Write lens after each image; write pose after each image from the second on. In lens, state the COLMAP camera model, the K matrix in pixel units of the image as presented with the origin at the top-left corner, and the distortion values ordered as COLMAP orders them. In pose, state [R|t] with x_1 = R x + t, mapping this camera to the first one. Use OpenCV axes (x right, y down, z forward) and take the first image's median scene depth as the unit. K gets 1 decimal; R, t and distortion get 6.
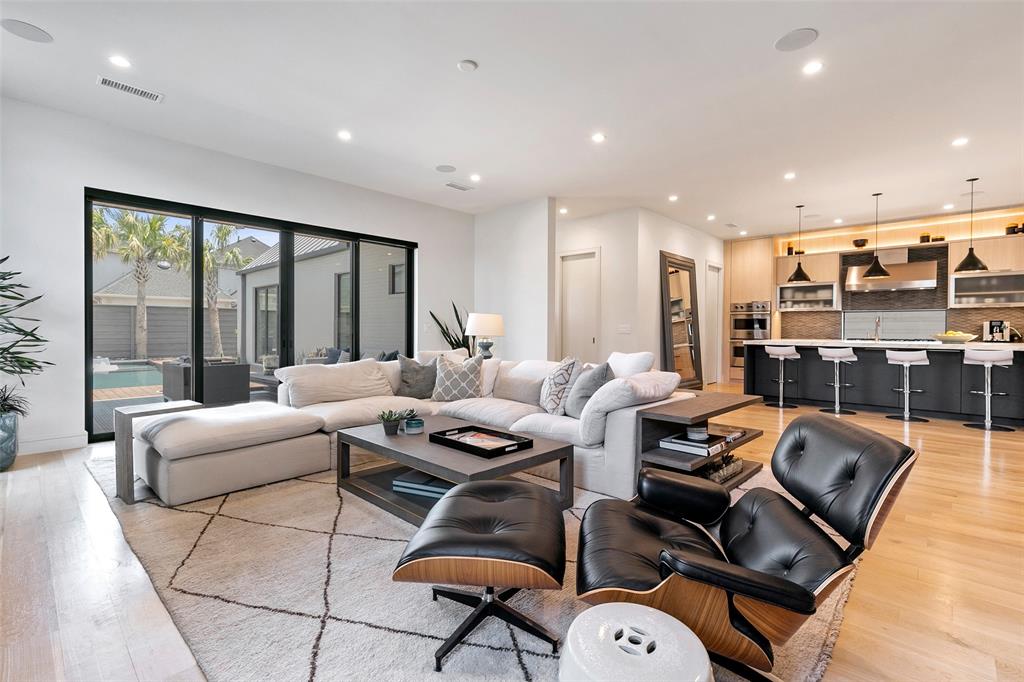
lens RADIAL K [[467.9, 0, 509.7], [0, 467.9, 335.5], [0, 0, 1]] dist [0.006137, 0.000130]
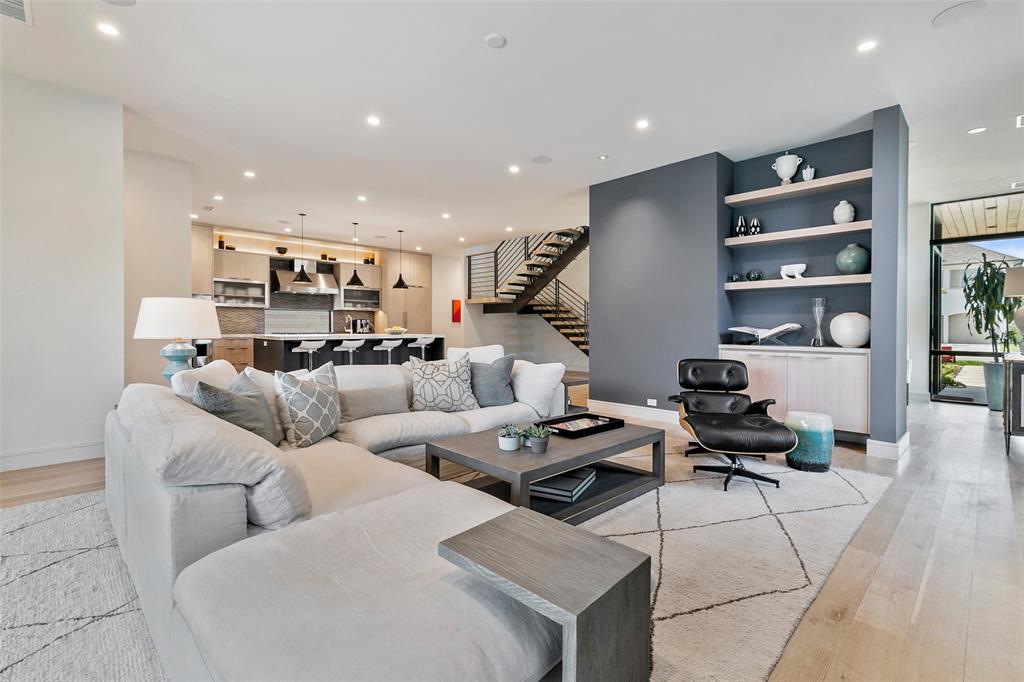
lens RADIAL K [[467.9, 0, 532.8], [0, 467.9, 329.5], [0, 0, 1]] dist [0.006137, 0.000130]
pose [[0.006443, -0.011024, 0.999918, -0.413757], [0.010878, 0.999881, 0.010954, -0.007565], [-0.999920, 0.010806, 0.006562, 0.378149]]
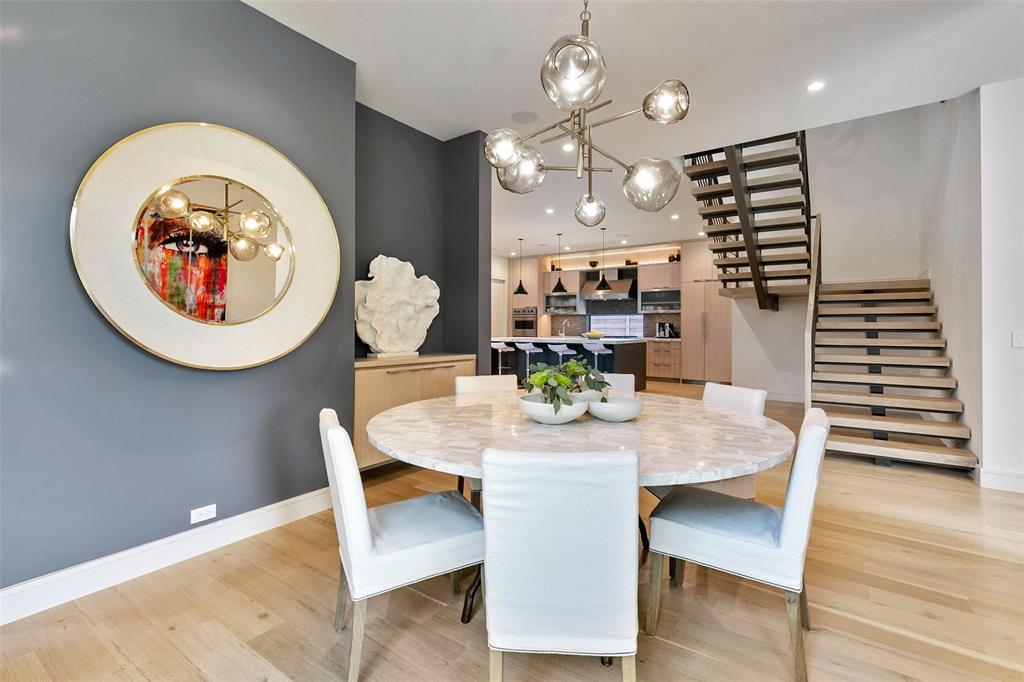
lens RADIAL K [[467.9, 0, 515.0], [0, 467.9, 330.4], [0, 0, 1]] dist [0.006137, 0.000130]
pose [[0.989918, -0.004282, 0.141579, 0.341280], [0.005036, 0.999975, -0.004965, -0.003180], [-0.141554, 0.005628, 0.989914, -0.281402]]
